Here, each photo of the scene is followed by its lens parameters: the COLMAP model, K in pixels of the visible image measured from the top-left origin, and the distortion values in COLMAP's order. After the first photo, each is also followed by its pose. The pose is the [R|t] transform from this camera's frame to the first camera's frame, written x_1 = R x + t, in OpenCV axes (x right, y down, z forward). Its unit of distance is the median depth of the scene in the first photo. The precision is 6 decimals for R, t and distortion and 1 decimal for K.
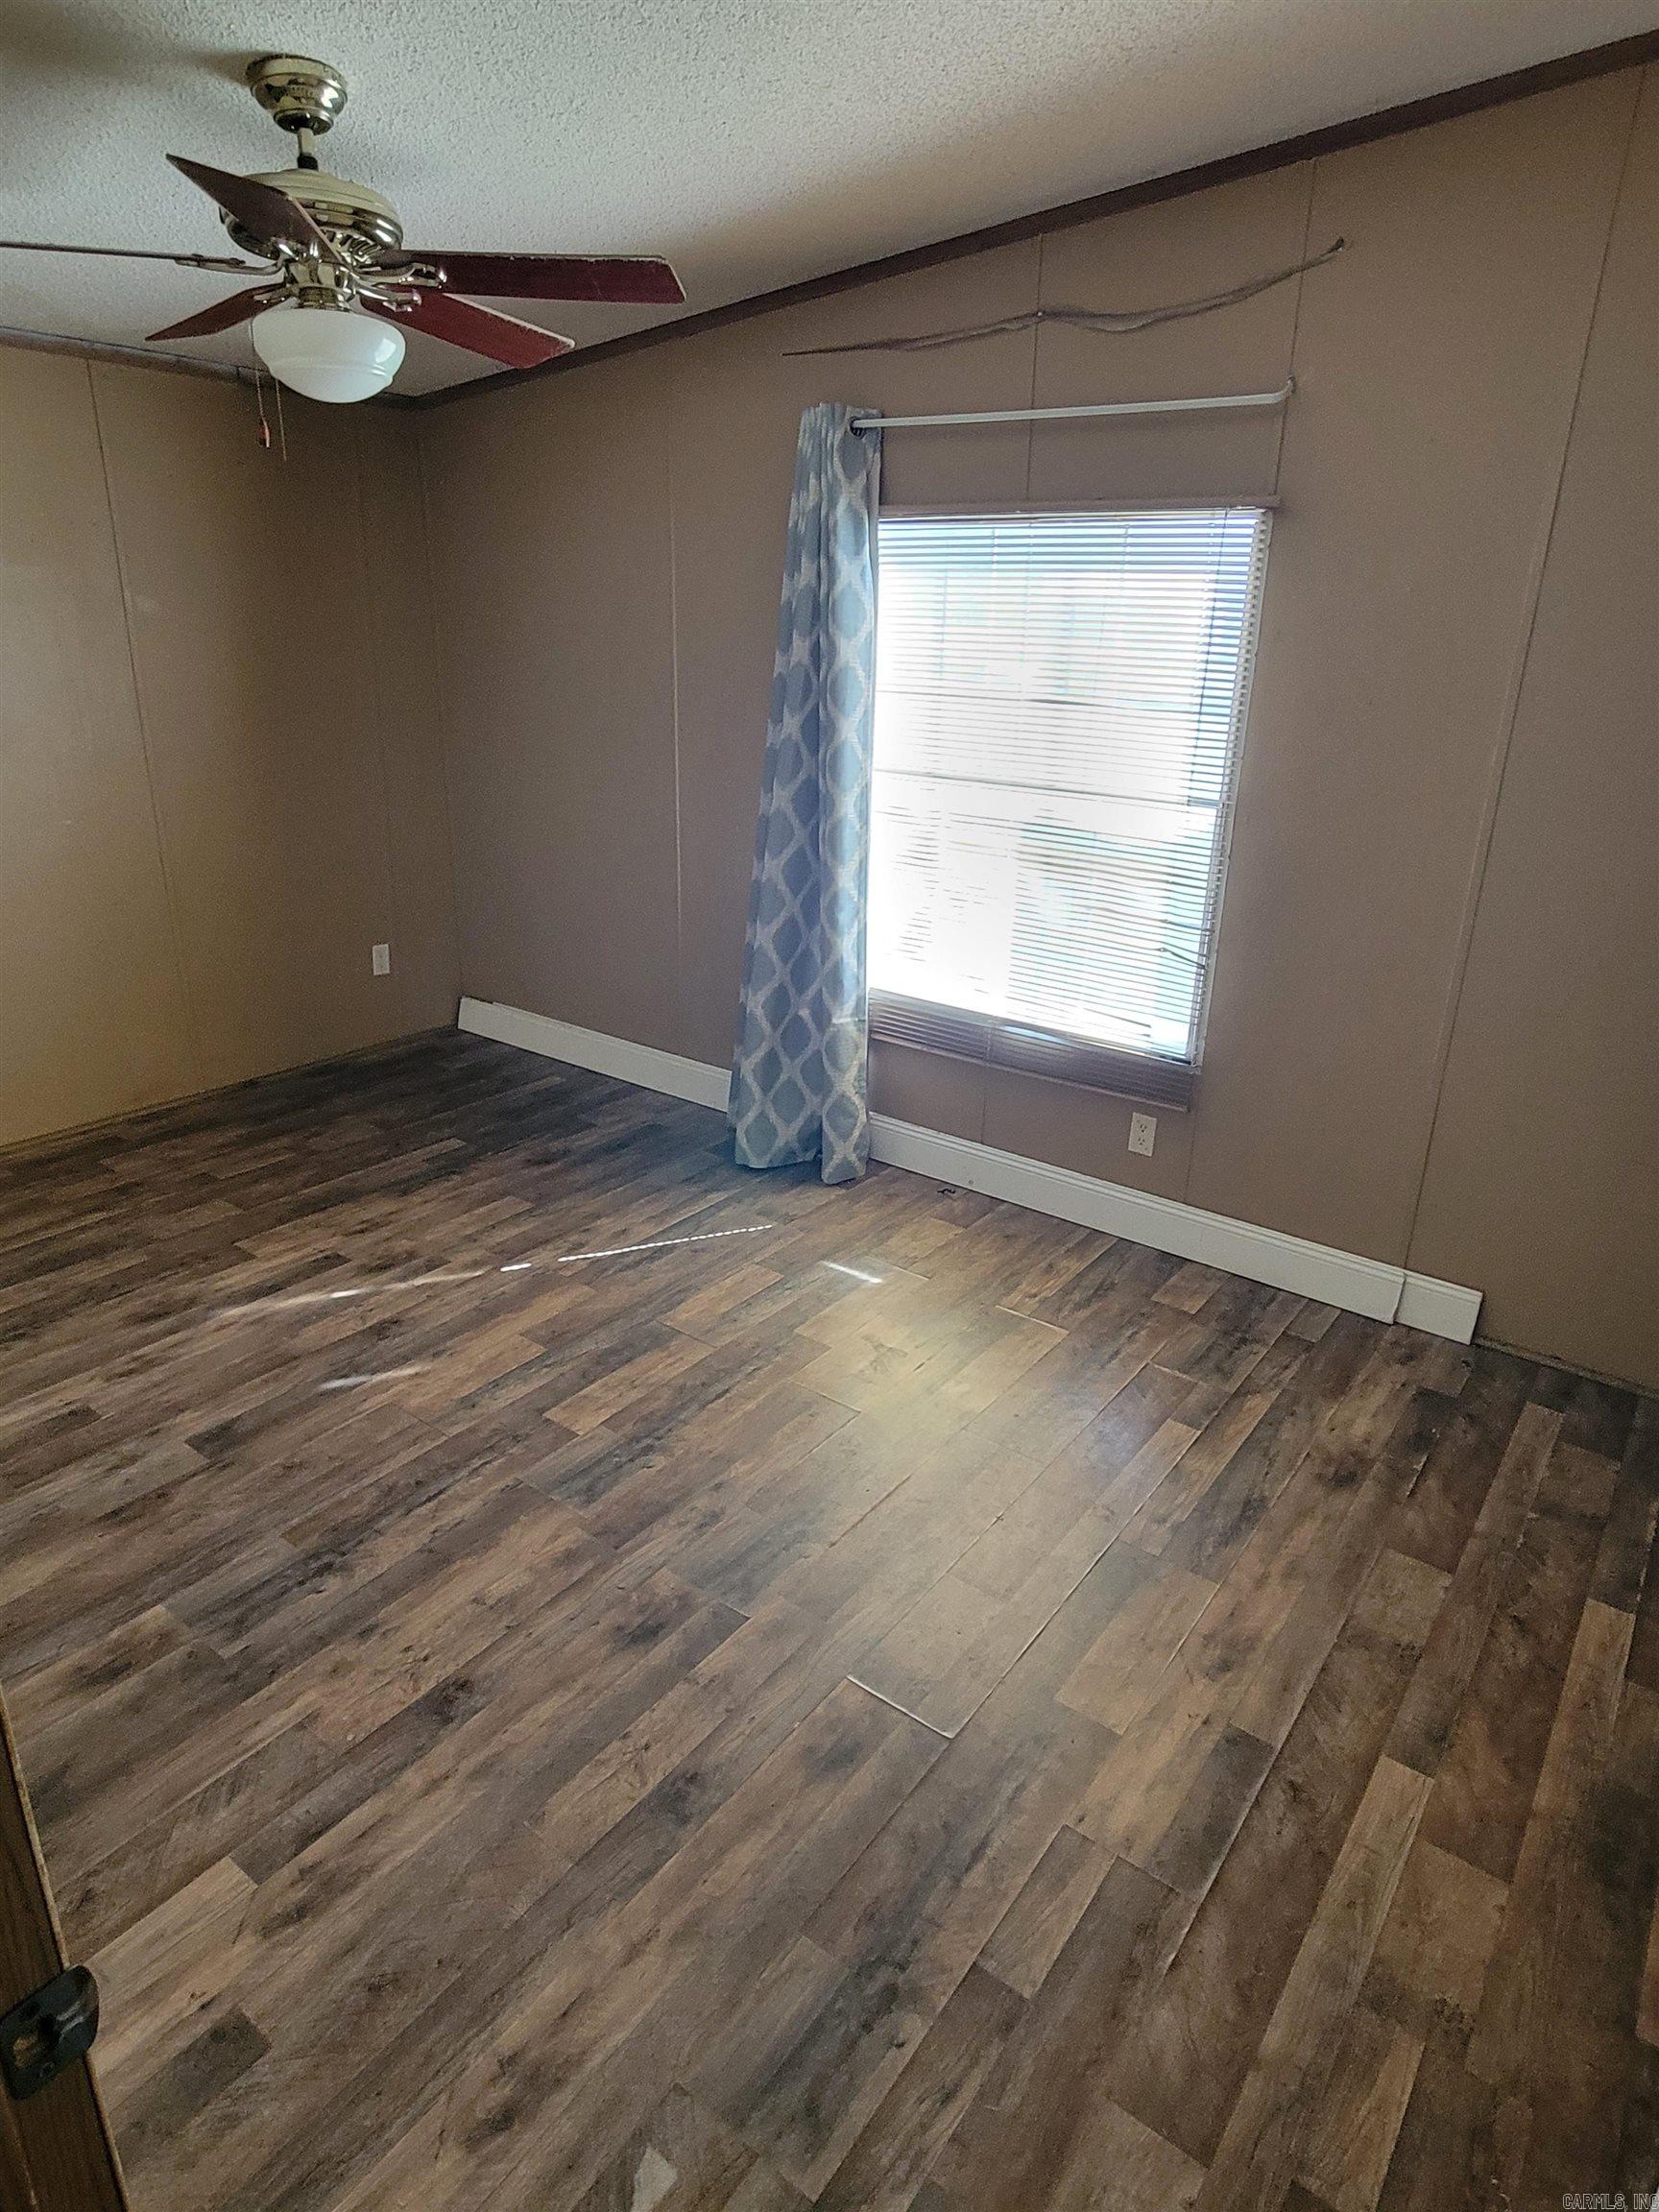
lens RADIAL K [[1293.9, 0, 833.2], [0, 1293.9, 1077.0], [0, 0, 1]] dist [0.000717, 0.000713]
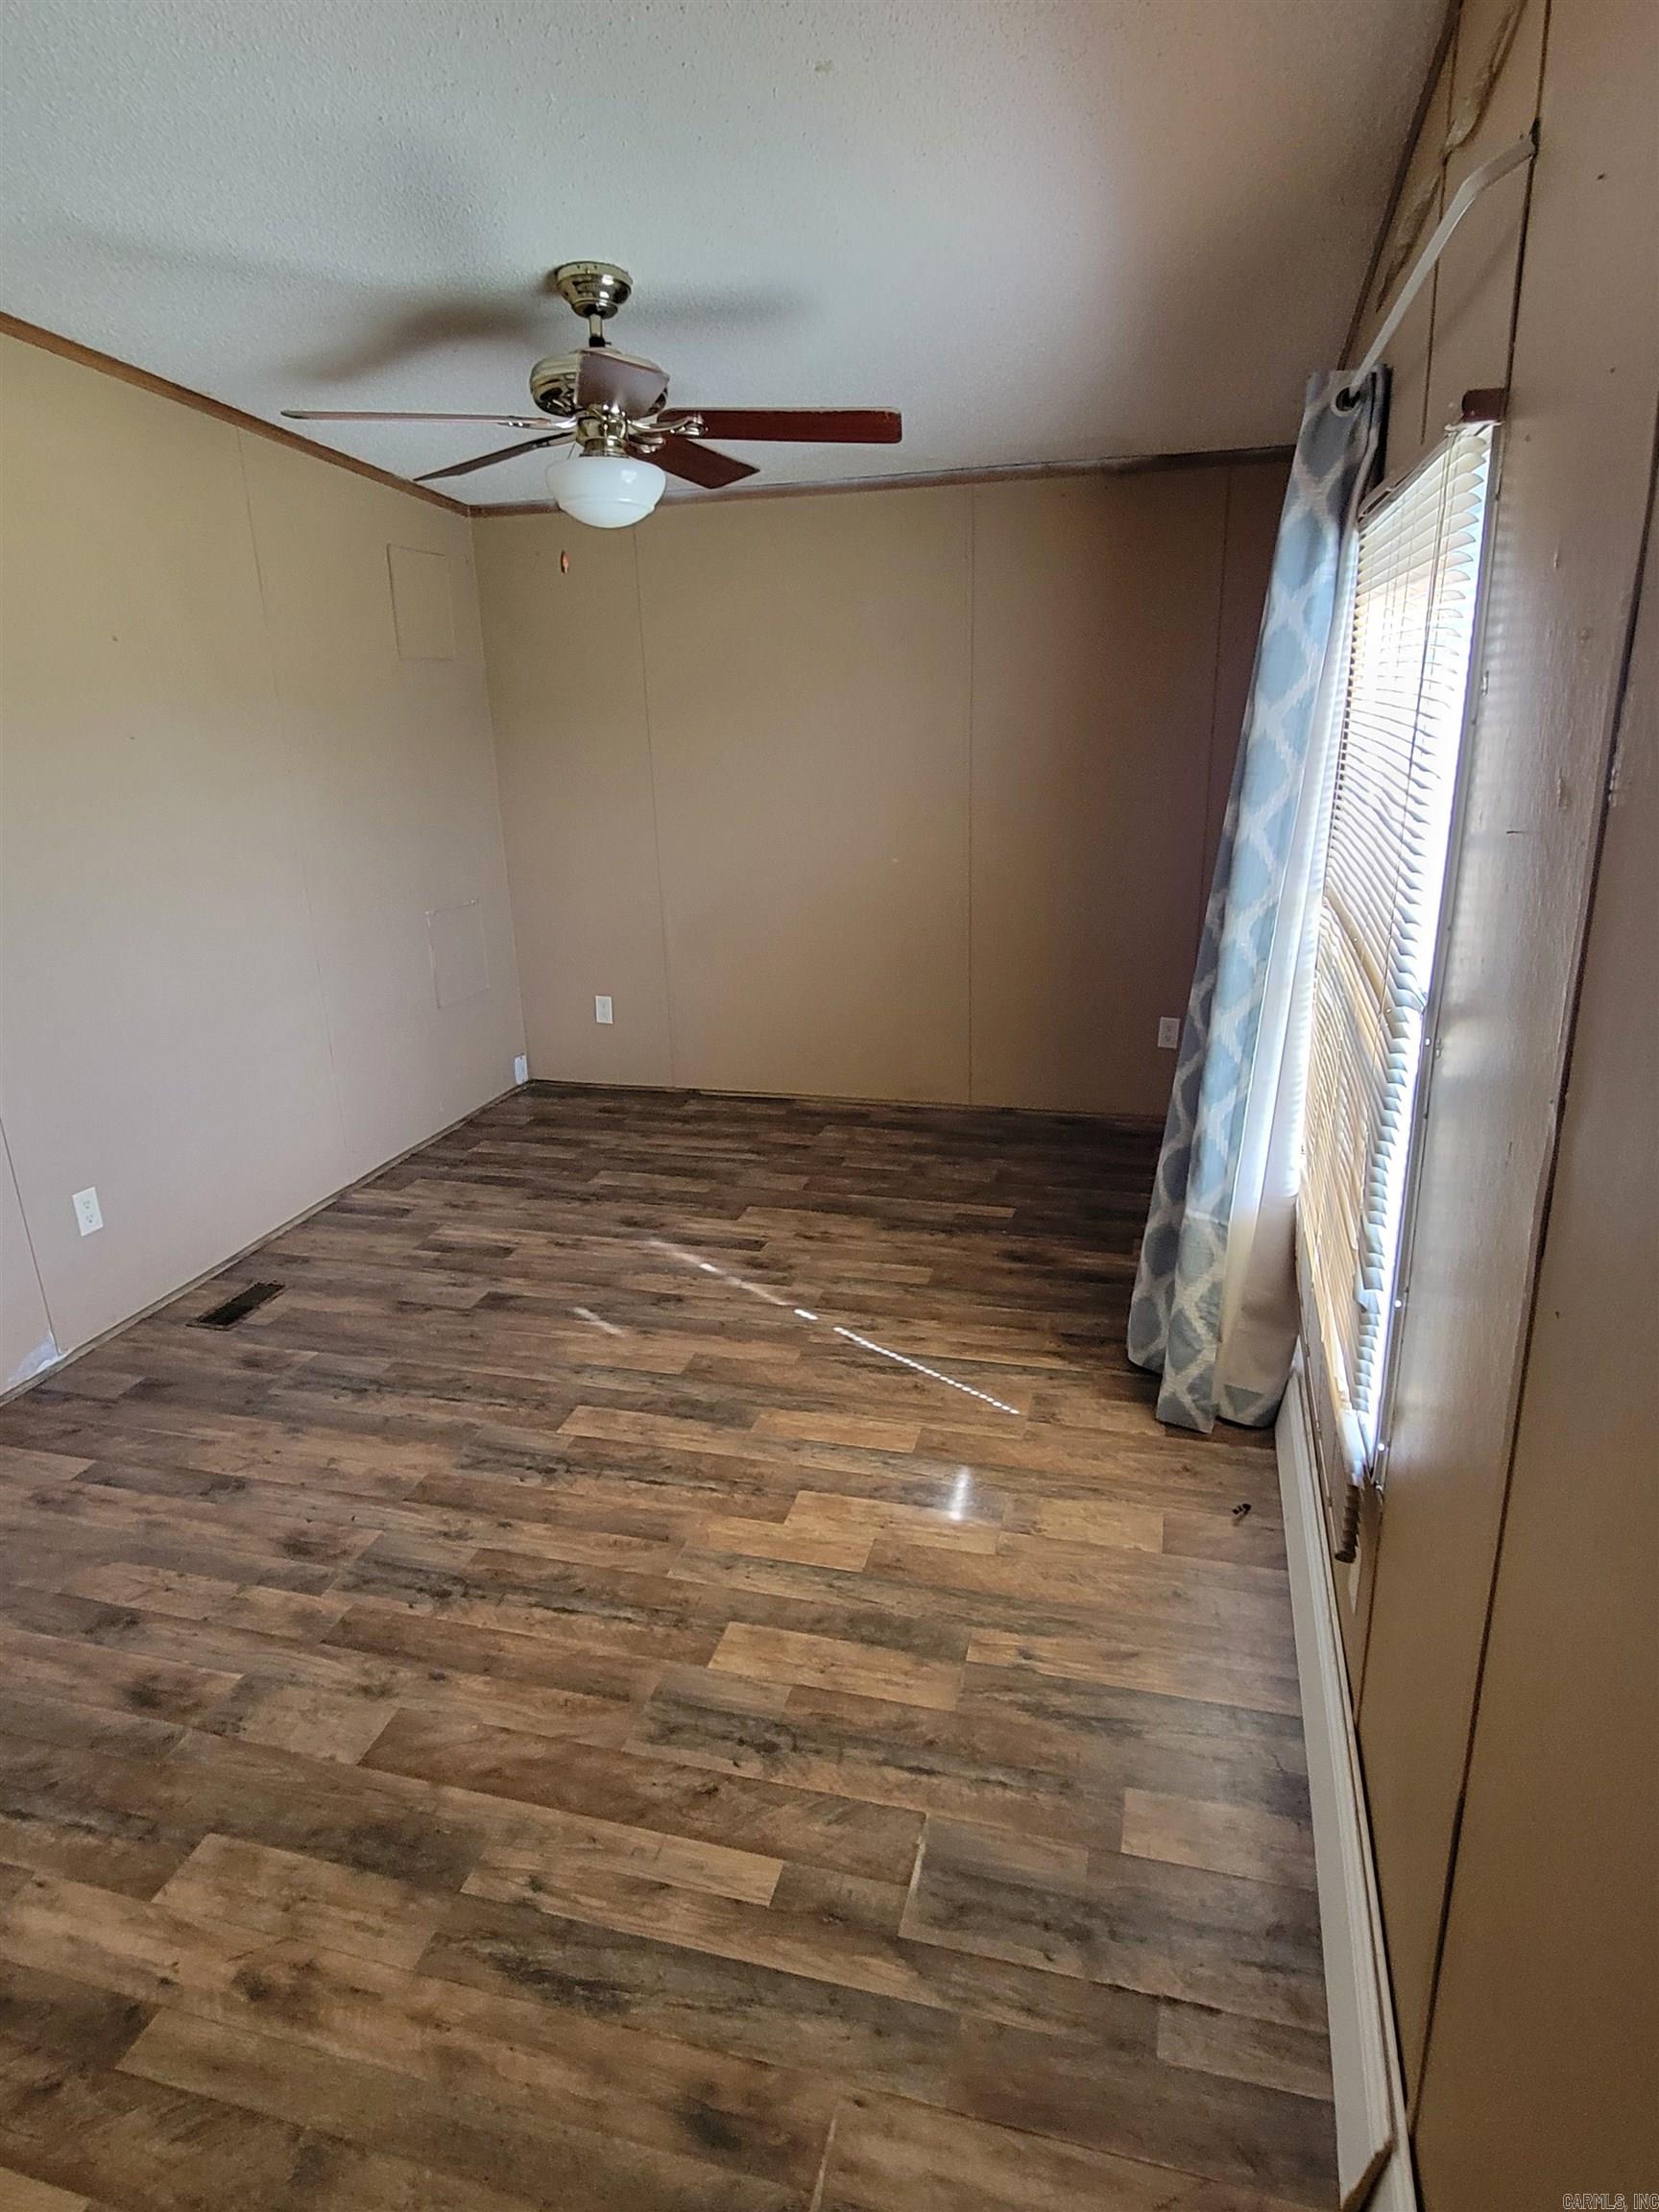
lens RADIAL K [[1293.9, 0, 833.2], [0, 1293.9, 1077.0], [0, 0, 1]] dist [0.000717, 0.000713]
pose [[0.359908, 0.239403, -0.901750, 0.686022], [-0.278562, 0.950006, 0.141035, -0.195281], [0.890432, 0.200434, 0.408603, 0.595042]]
